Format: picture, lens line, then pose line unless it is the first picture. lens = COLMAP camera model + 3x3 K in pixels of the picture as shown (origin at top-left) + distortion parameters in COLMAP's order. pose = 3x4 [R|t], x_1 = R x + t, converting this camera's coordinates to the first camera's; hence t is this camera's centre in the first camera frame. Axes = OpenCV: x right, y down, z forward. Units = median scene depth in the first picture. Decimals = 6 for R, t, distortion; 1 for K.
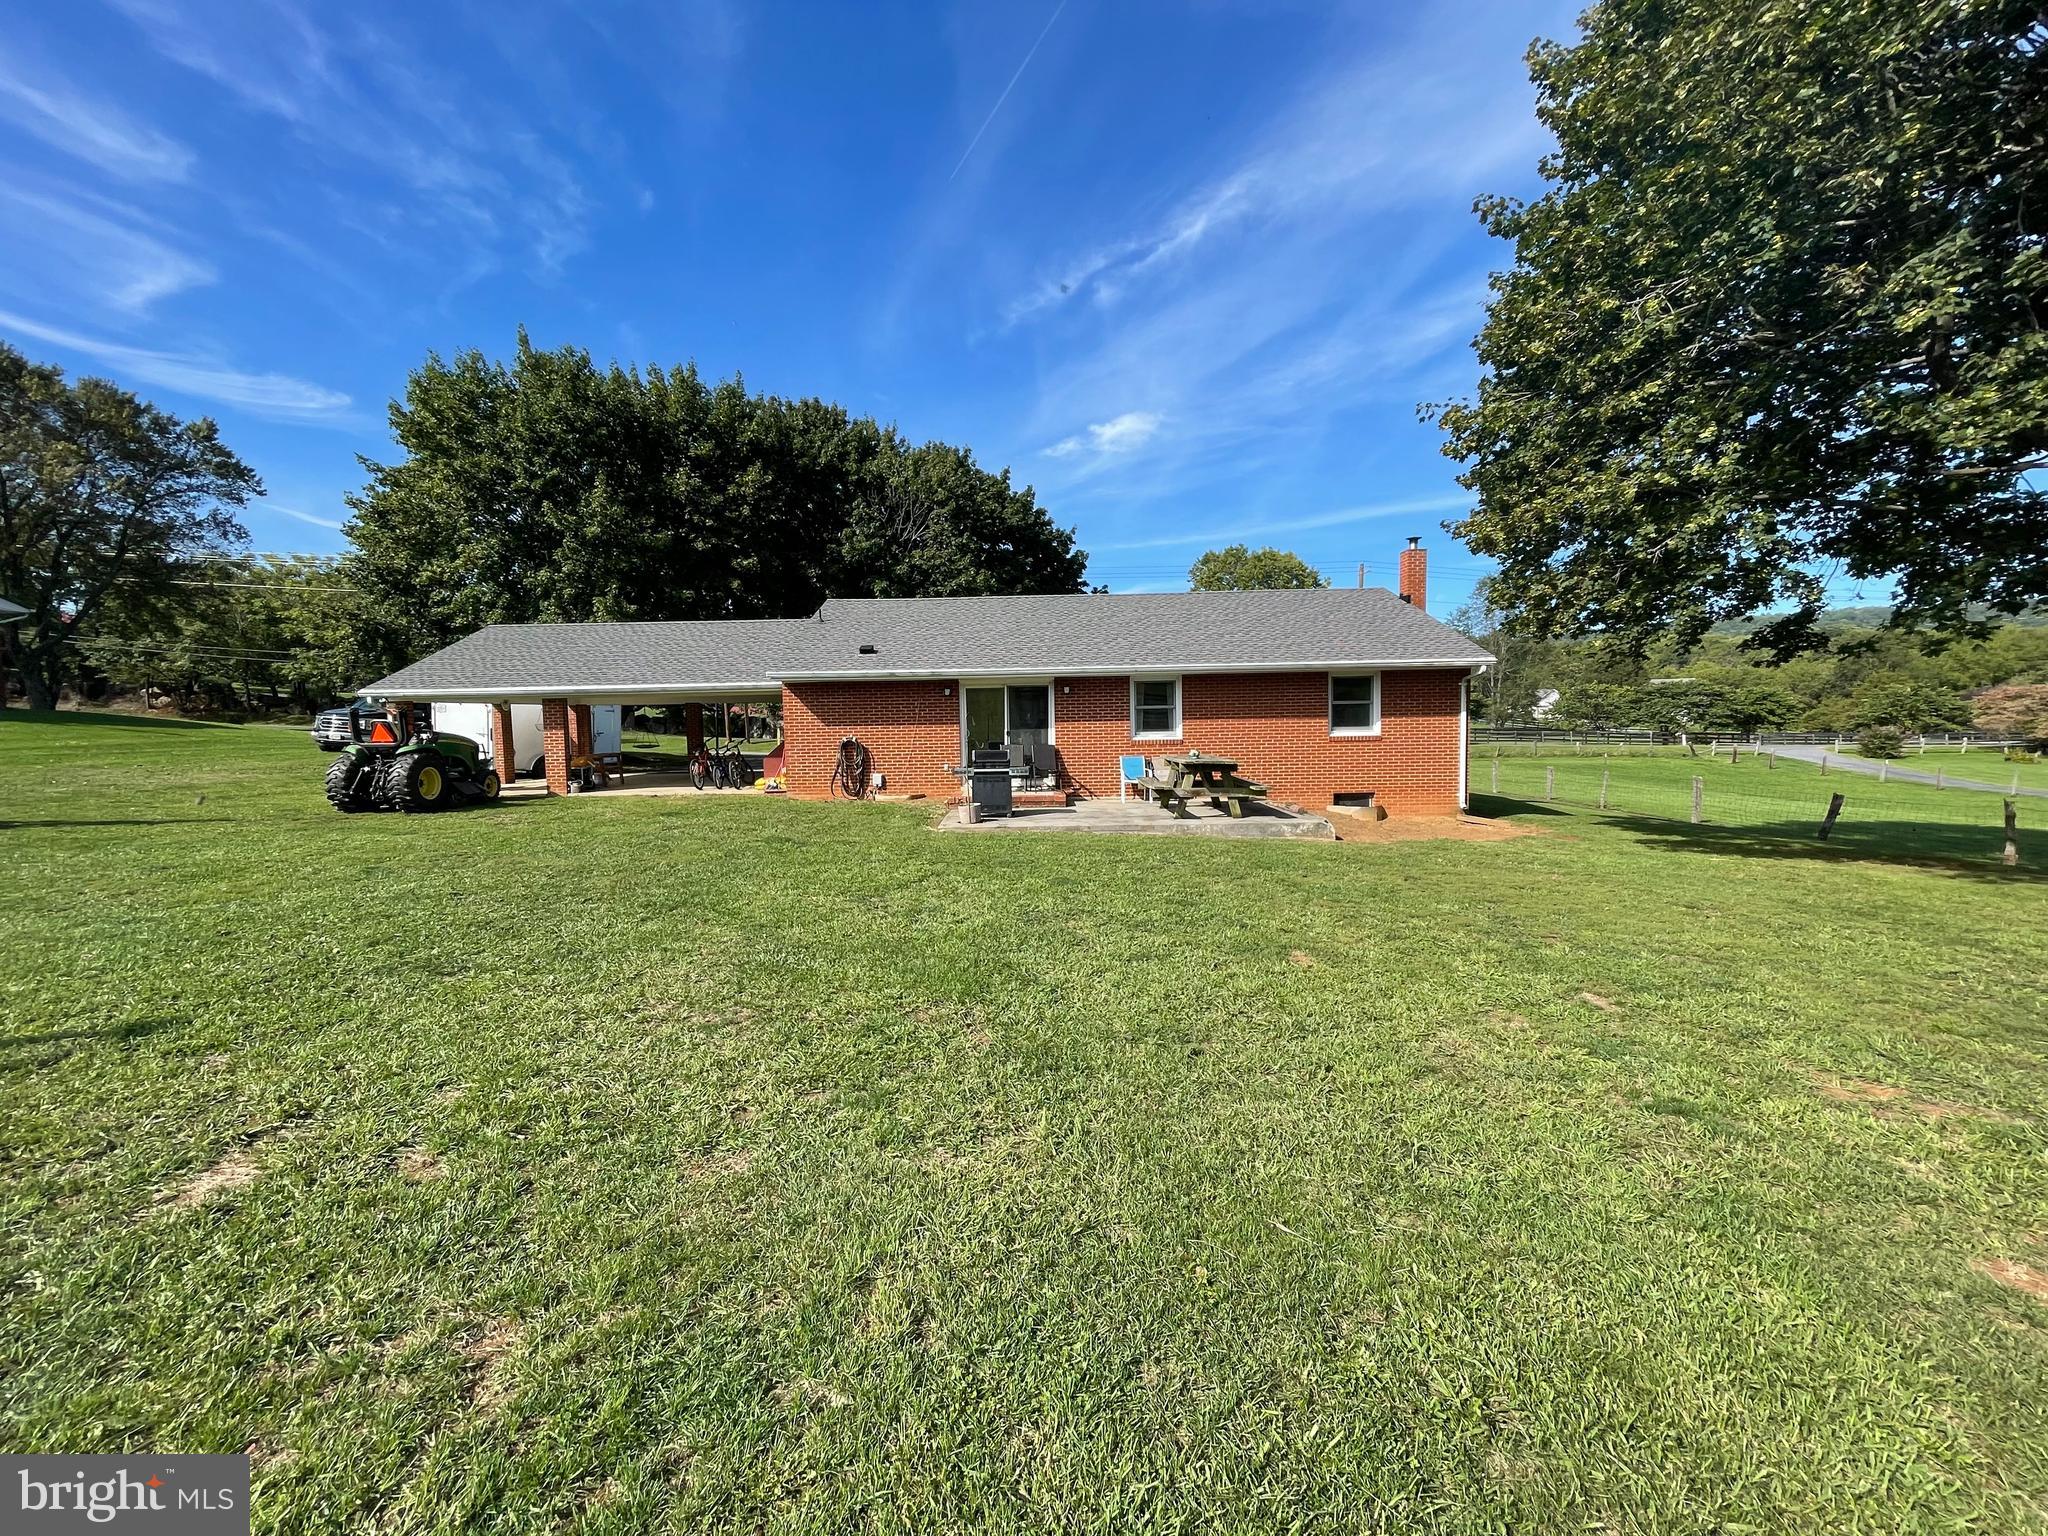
lens RADIAL K [[827.1, 0, 1029.9], [0, 827.1, 762.9], [0, 0, 1]] dist [0.003119, -0.002367]
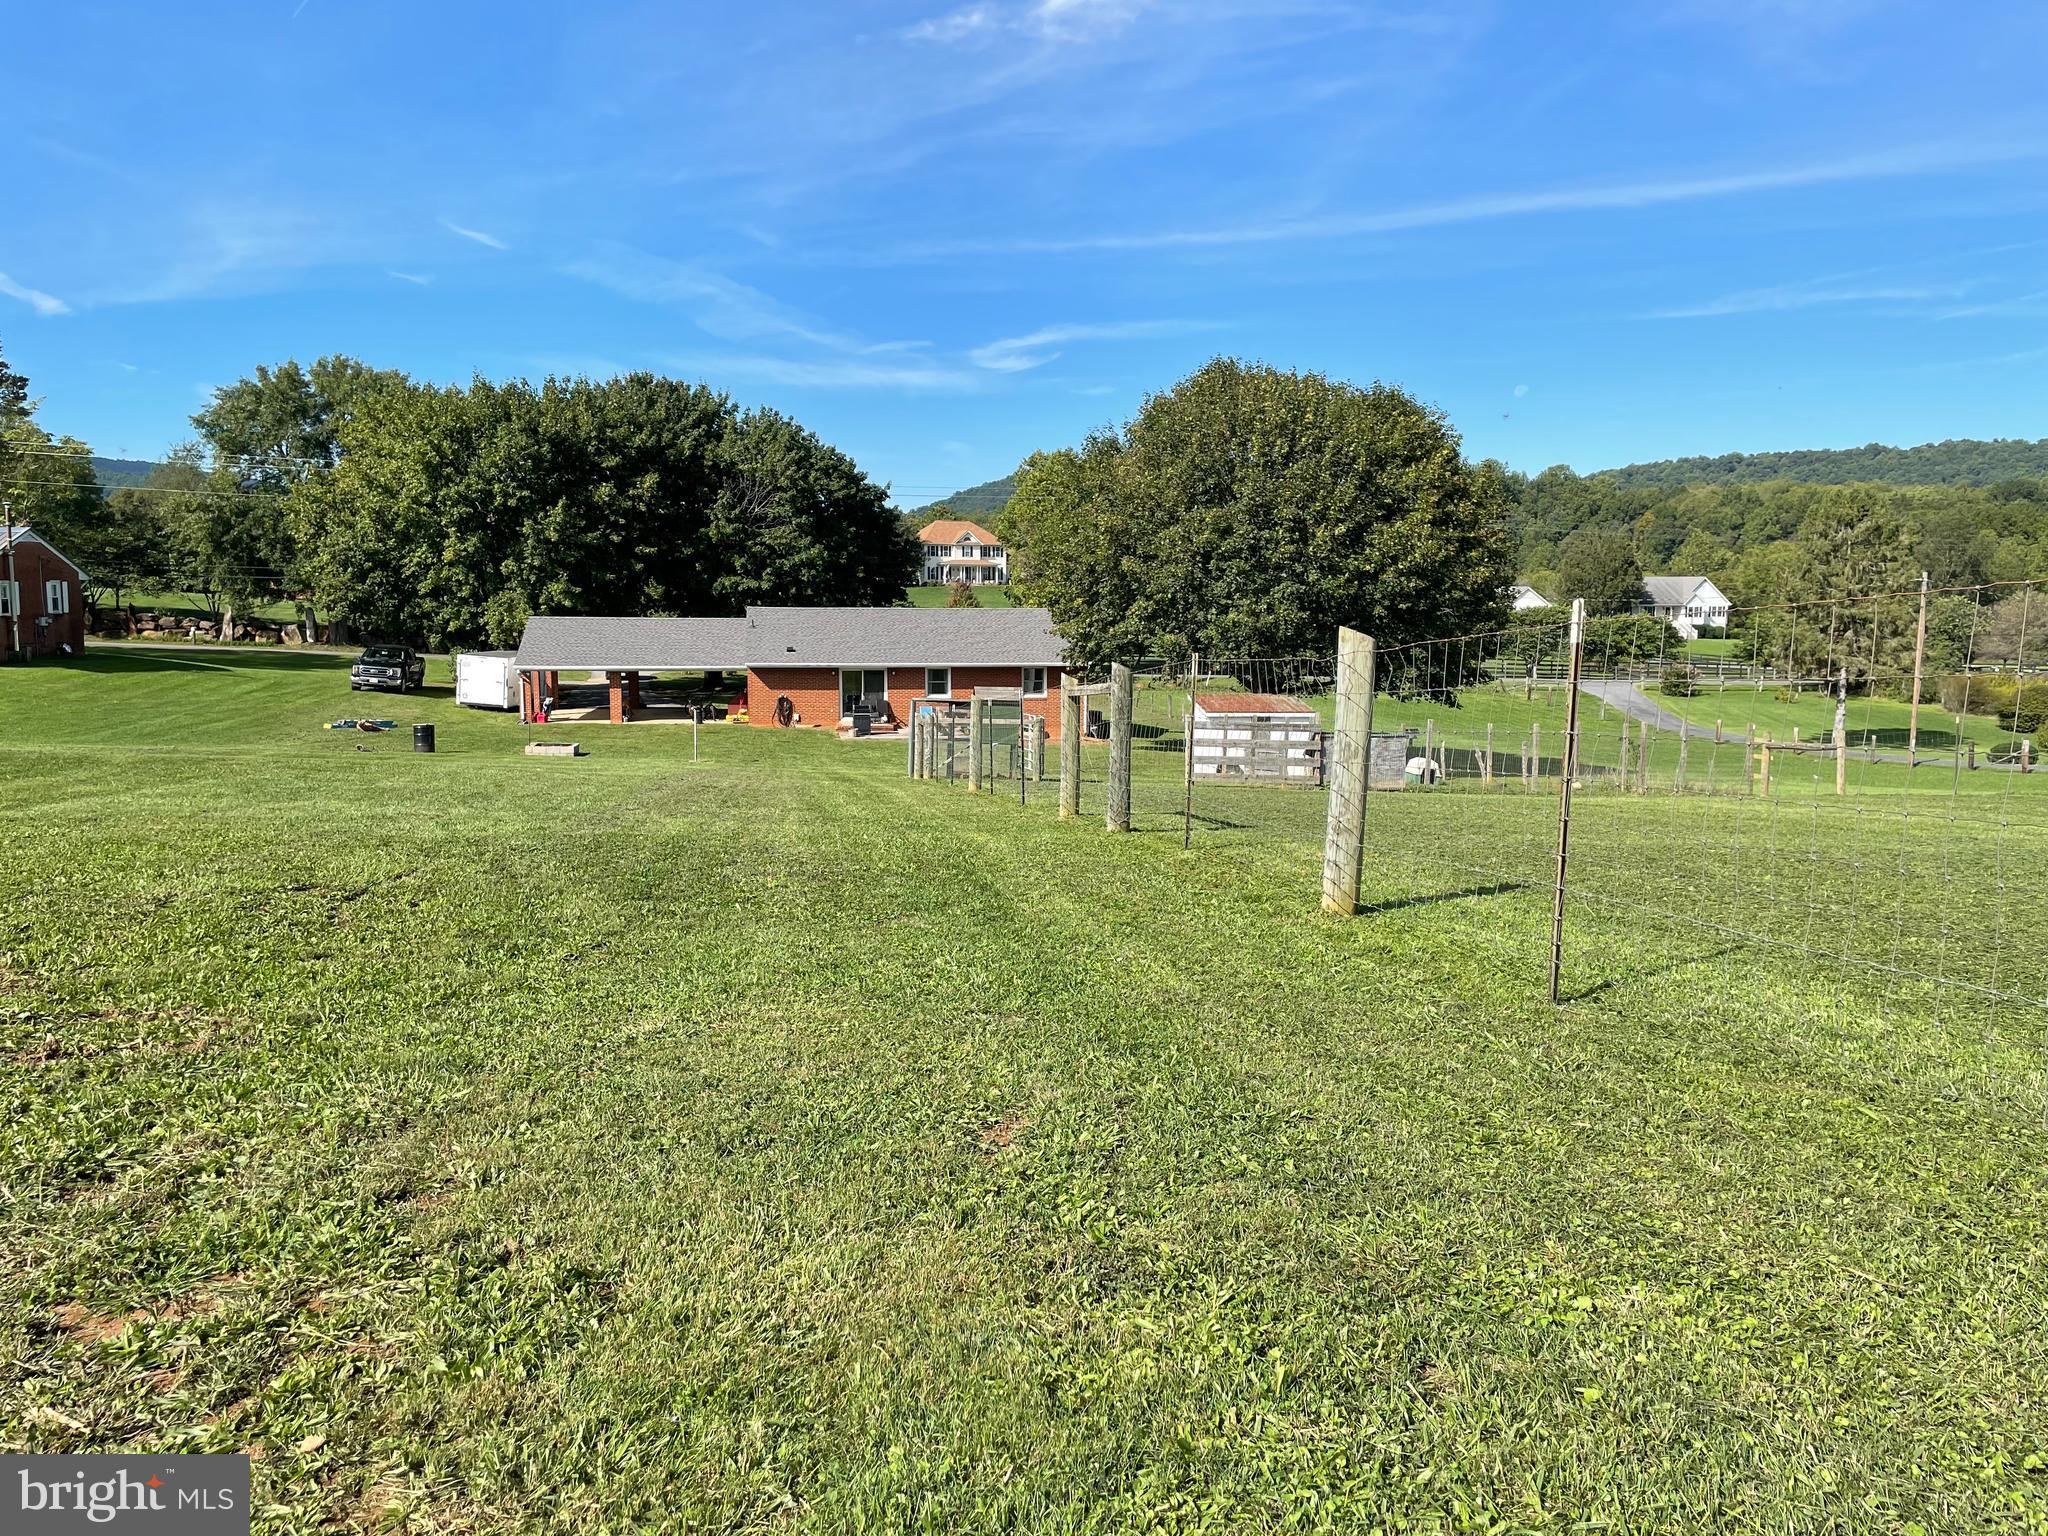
lens RADIAL K [[1540.3, 0, 1026.9], [0, 1540.3, 770.0], [0, 0, 1]] dist [0.050013, -0.030012]
pose [[0.987382, 0.003917, 0.158307, -0.223746], [-0.014581, 0.997696, 0.066257, -0.105223], [-0.157683, -0.067729, 0.985164, -2.712329]]
